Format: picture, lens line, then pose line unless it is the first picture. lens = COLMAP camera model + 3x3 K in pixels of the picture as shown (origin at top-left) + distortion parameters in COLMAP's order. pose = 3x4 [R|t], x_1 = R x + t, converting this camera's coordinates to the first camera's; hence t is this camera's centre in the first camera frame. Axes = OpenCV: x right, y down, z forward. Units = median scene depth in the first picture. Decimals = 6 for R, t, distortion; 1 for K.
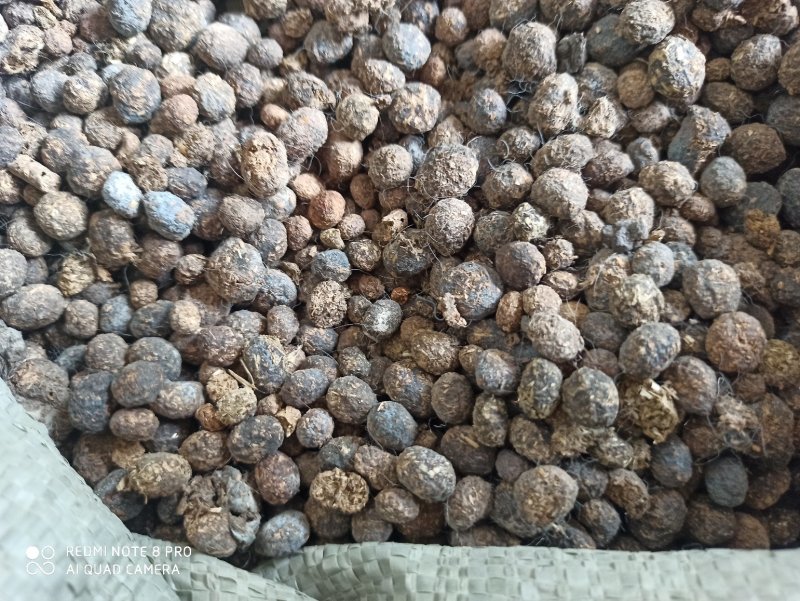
lens RADIAL K [[577.1, 0, 400.0], [0, 577.1, 300.5], [0, 0, 1]] dist [0.000142, -0.007081]
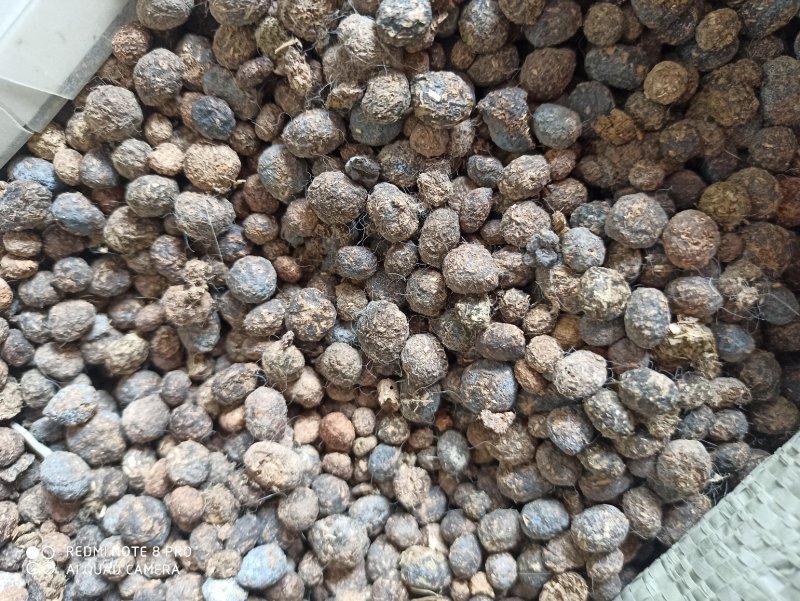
lens RADIAL K [[577.1, 0, 400.0], [0, 577.1, 300.5], [0, 0, 1]] dist [0.000142, -0.007081]
pose [[0.595565, -0.800498, -0.067122, 0.222320], [0.801223, 0.585926, 0.121377, -0.367084], [-0.057834, -0.126068, 0.990334, -0.017695]]
